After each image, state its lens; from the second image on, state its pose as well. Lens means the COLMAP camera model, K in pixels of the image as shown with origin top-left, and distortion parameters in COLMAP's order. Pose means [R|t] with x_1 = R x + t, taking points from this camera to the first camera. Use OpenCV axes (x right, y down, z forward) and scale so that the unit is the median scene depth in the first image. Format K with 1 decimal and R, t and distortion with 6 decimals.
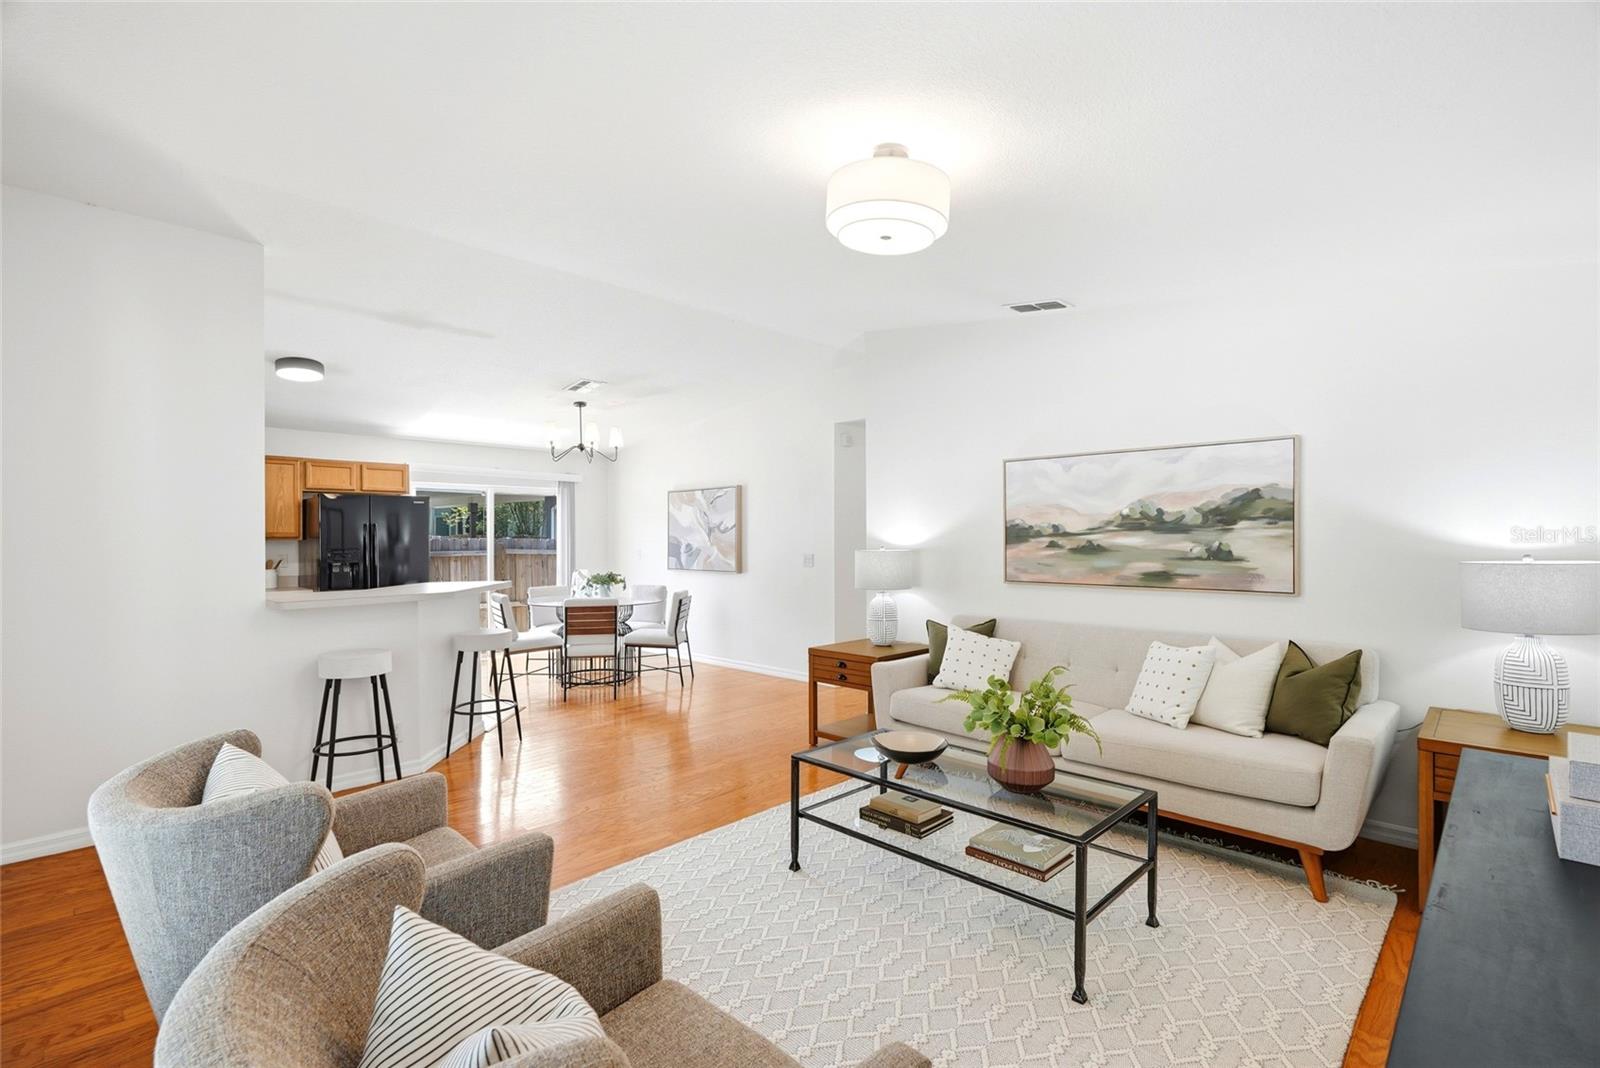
lens RADIAL K [[718.6, 0, 803.1], [0, 718.6, 538.6], [0, 0, 1]] dist [-0.009958, 0.001988]
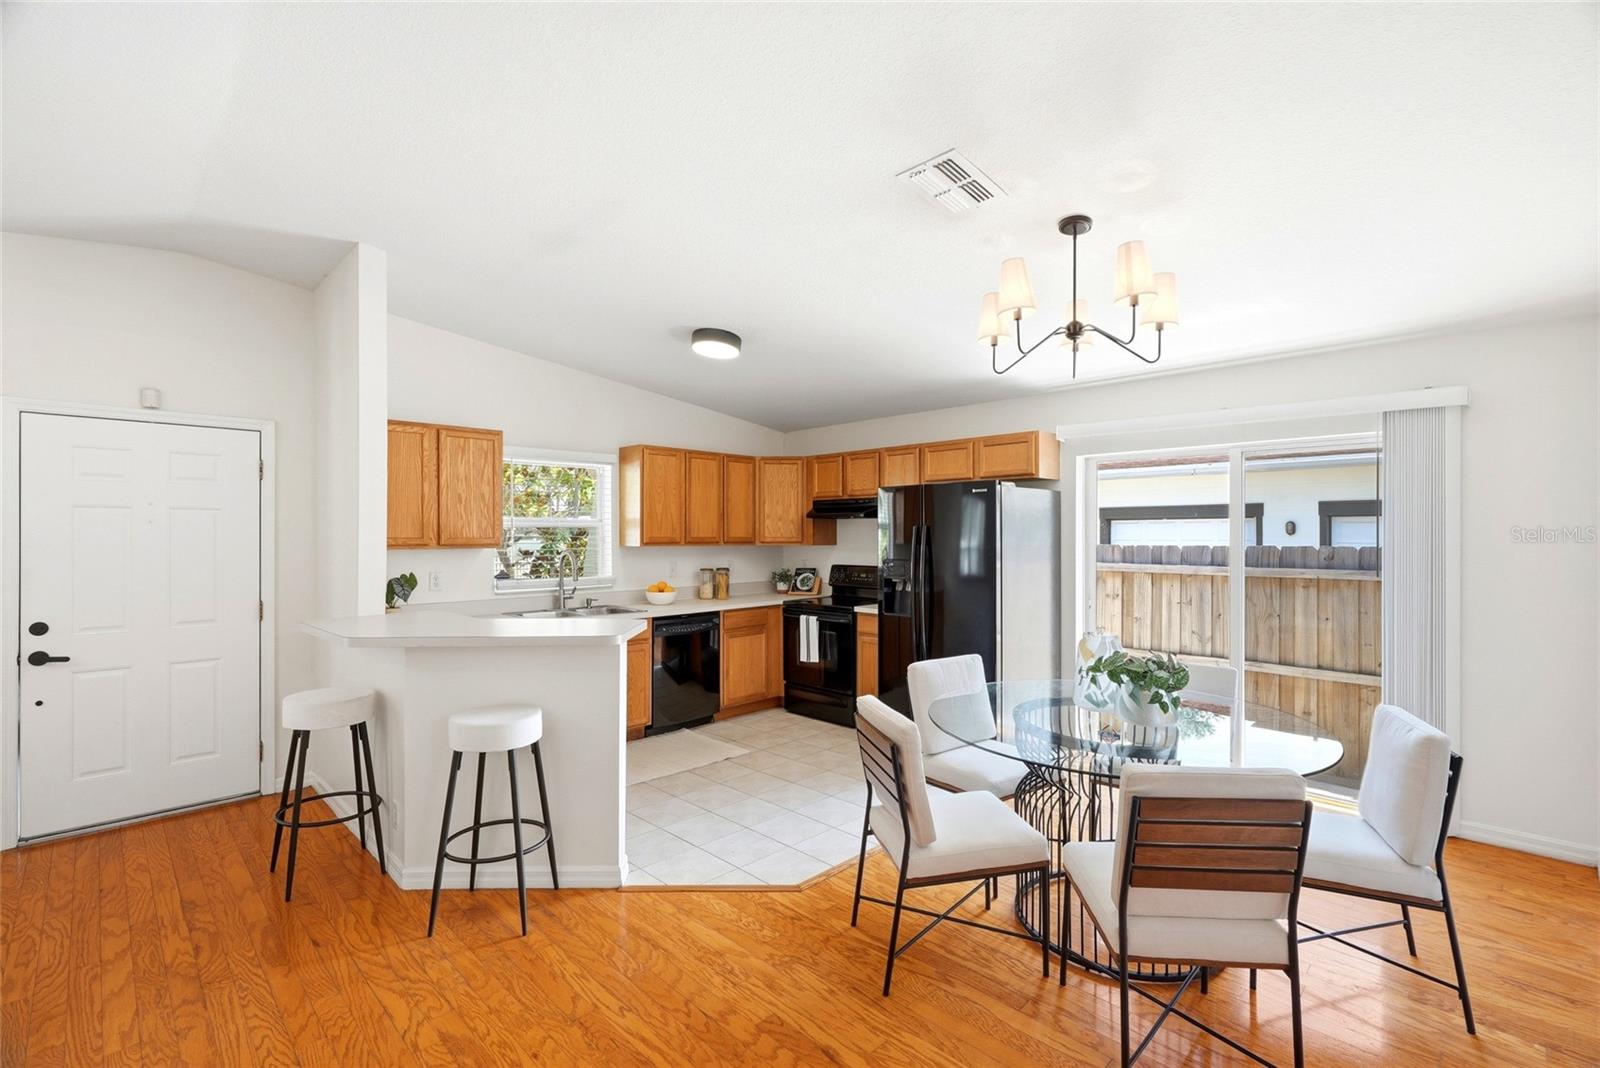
lens RADIAL K [[718.6, 0, 796.8], [0, 718.6, 535.5], [0, 0, 1]] dist [-0.009958, 0.001988]
pose [[-0.022262, 0.005568, -0.999737, 0.139181], [-0.002577, 0.999981, 0.005627, -0.020302], [0.999749, 0.002702, -0.022248, 1.240713]]
